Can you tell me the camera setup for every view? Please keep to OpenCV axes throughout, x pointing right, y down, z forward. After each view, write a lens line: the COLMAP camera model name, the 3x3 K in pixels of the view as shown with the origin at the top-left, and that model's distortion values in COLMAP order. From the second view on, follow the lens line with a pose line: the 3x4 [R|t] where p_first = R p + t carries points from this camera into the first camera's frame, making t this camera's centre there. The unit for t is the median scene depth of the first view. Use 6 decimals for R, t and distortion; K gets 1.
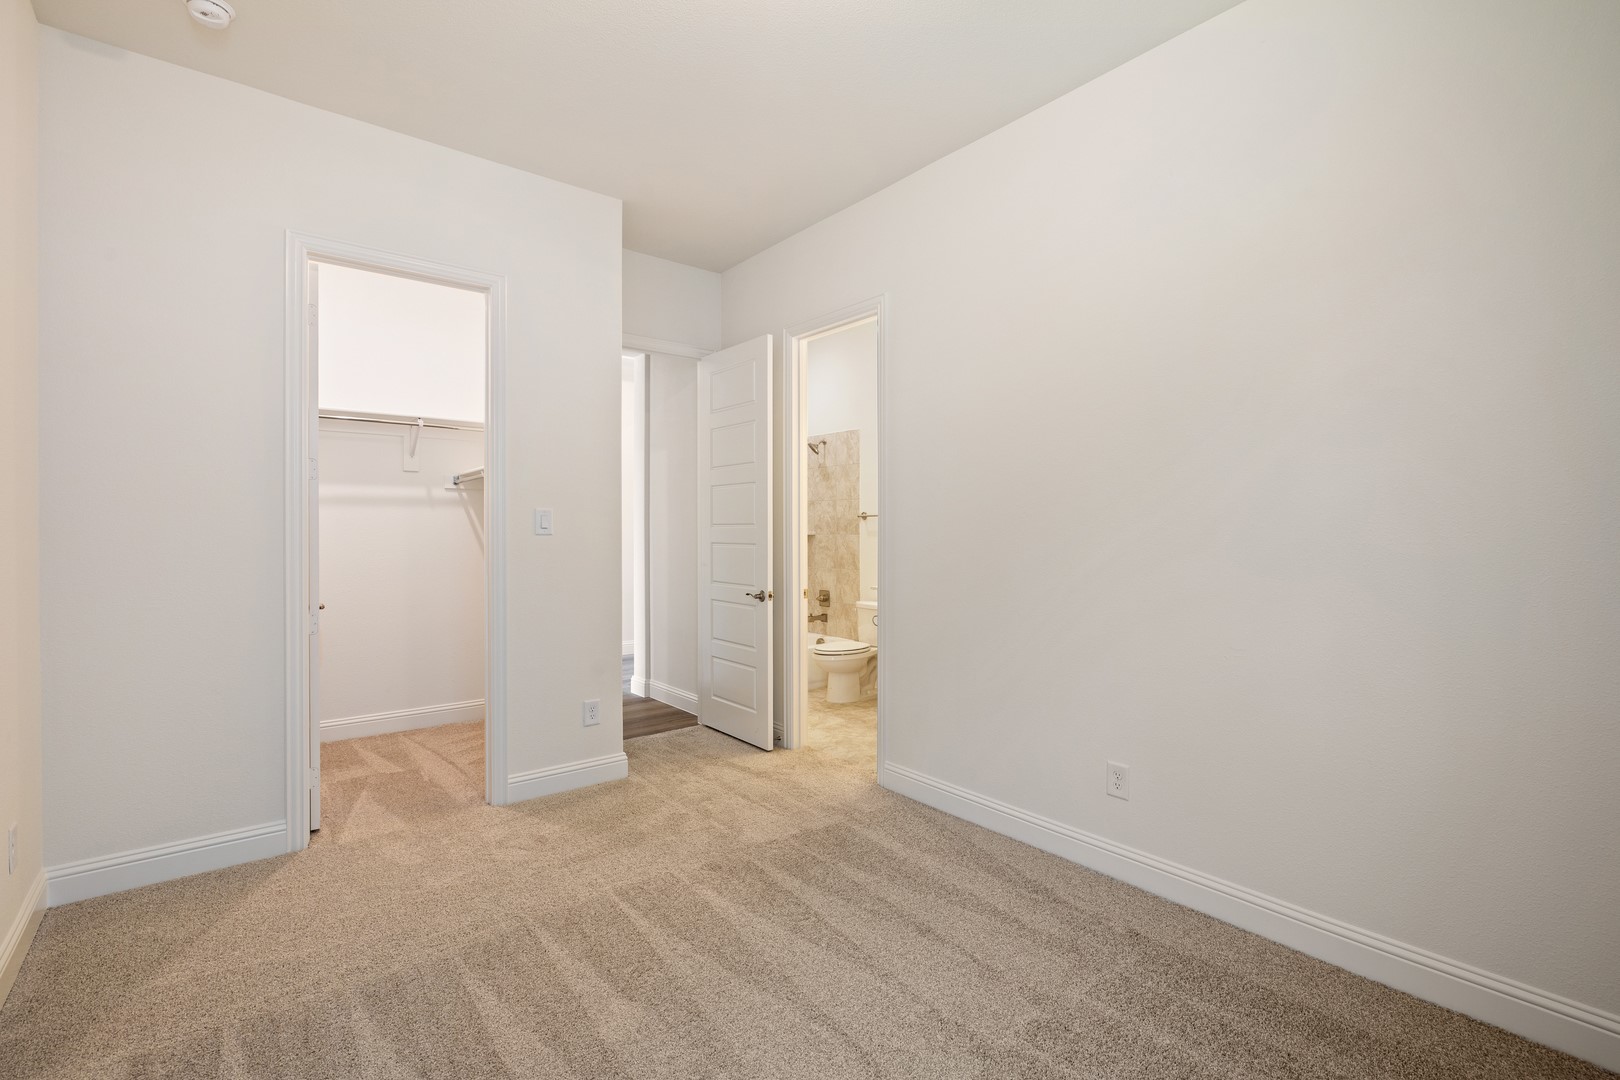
lens RADIAL K [[721.7, 0, 809.9], [0, 721.7, 532.4], [0, 0, 1]] dist [-0.005021, 0.001028]
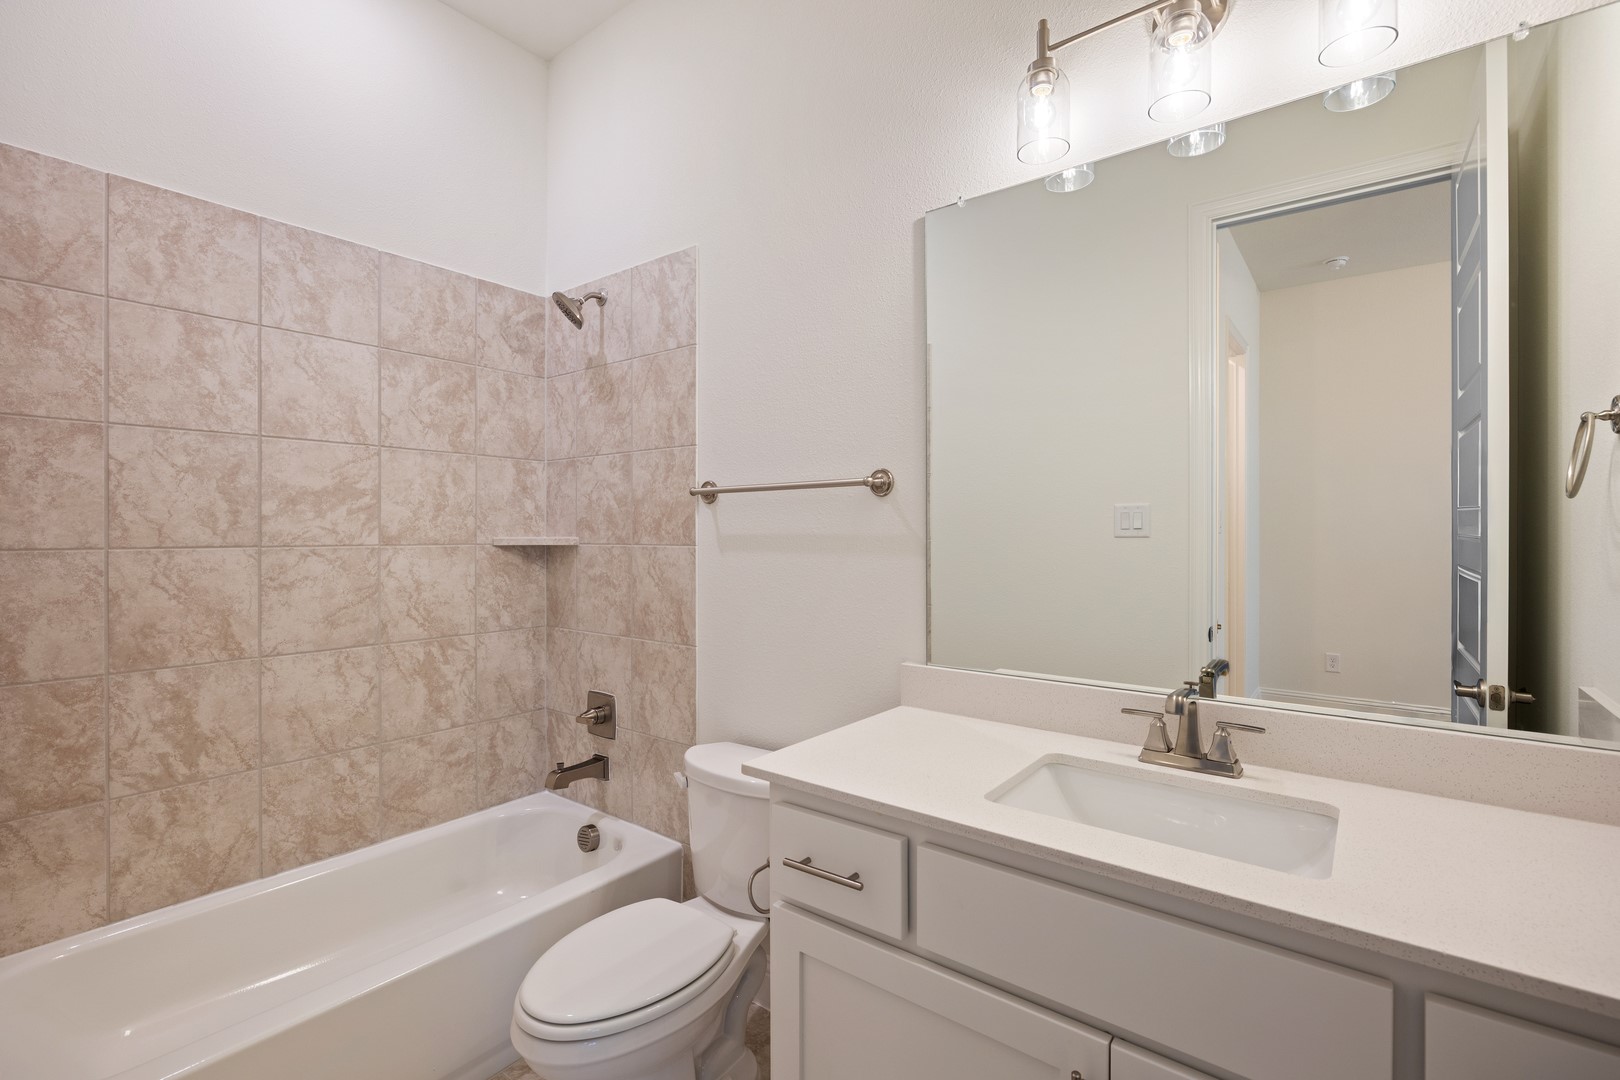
lens RADIAL K [[721.7, 0, 809.9], [0, 721.7, 532.4], [0, 0, 1]] dist [-0.005021, 0.001028]
pose [[0.974072, 0.001771, 0.226233, 0.042125], [-0.000805, 0.999990, -0.004359, -0.002015], [-0.226239, 0.004064, 0.974063, 0.625185]]
